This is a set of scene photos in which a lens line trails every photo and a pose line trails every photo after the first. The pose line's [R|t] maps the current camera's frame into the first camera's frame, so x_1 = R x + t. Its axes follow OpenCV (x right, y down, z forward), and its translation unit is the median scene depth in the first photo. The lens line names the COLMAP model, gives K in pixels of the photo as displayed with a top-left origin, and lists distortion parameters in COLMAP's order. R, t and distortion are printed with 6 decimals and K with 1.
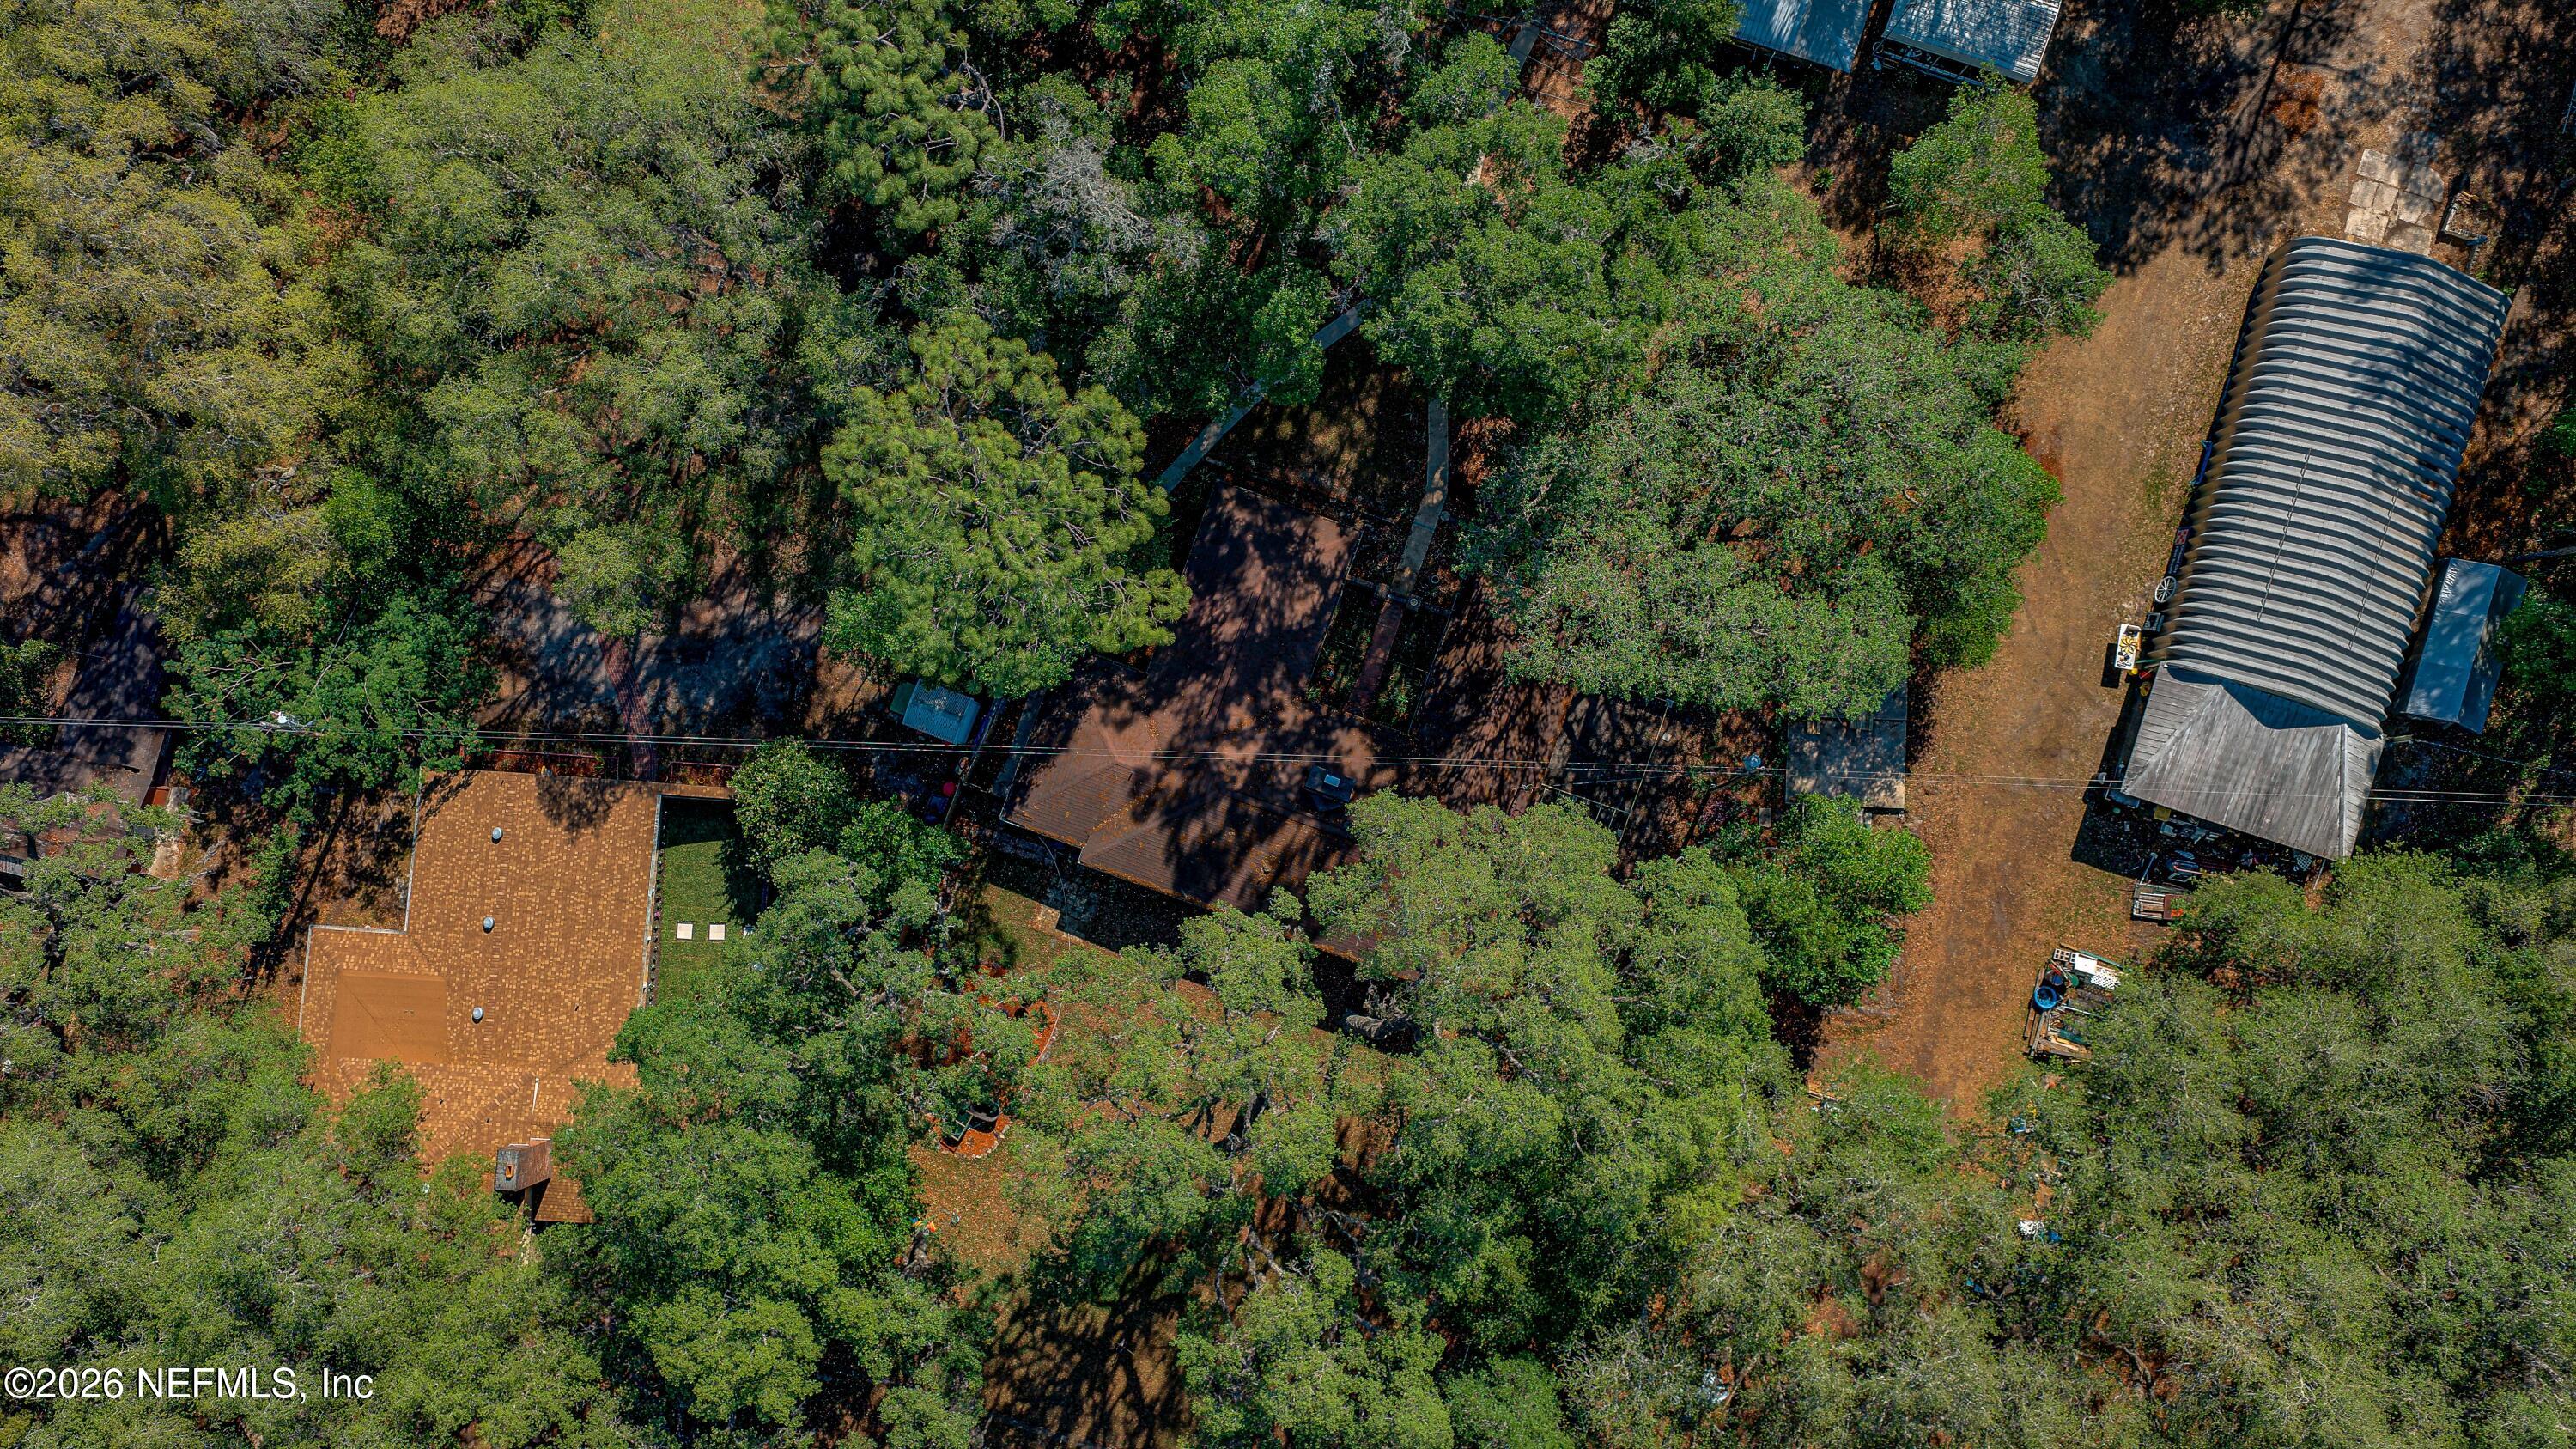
lens RADIAL K [[2130.0, 0, 1291.5], [0, 2130.0, 710.7], [0, 0, 1]] dist [0.066867, -0.136083]
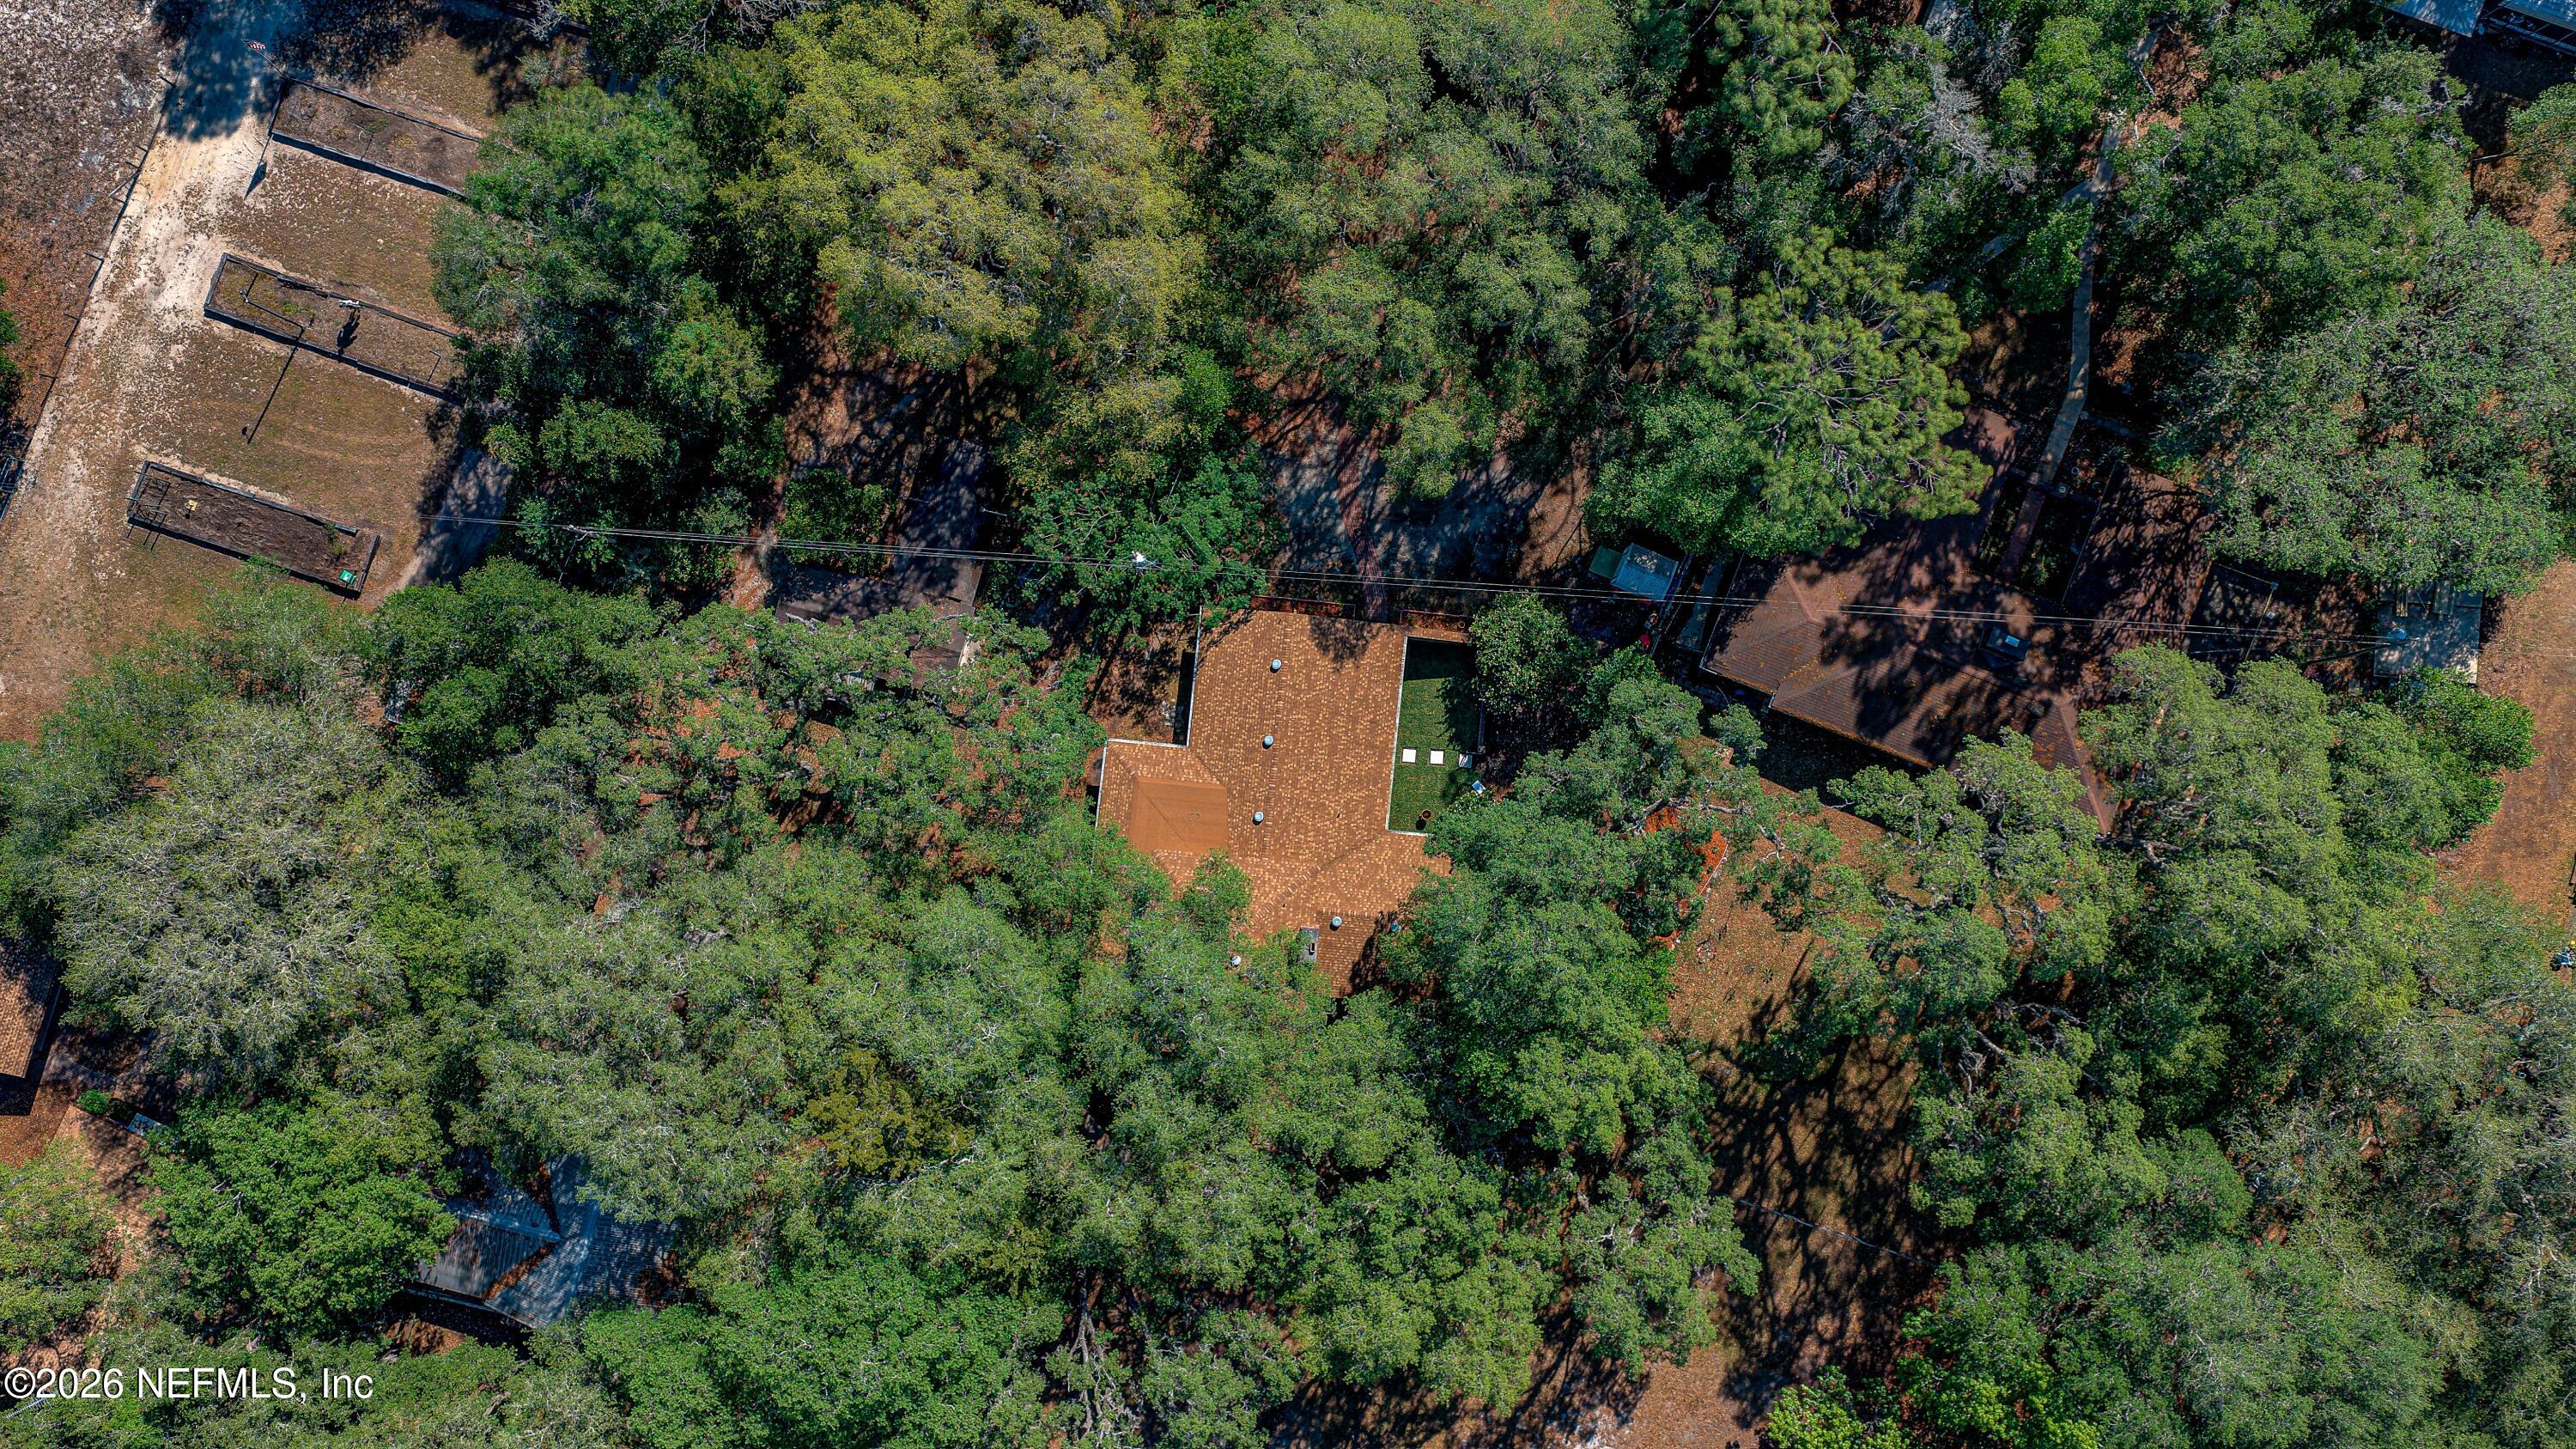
lens RADIAL K [[2129.0, 0, 1281.0], [0, 2129.0, 687.2], [0, 0, 1]] dist [0.012606, -0.004495]
pose [[0.999606, 0.028026, 0.001280, -0.368369], [-0.028055, 0.998242, 0.052213, 0.011042], [0.000186, -0.052228, 0.998635, -0.150940]]
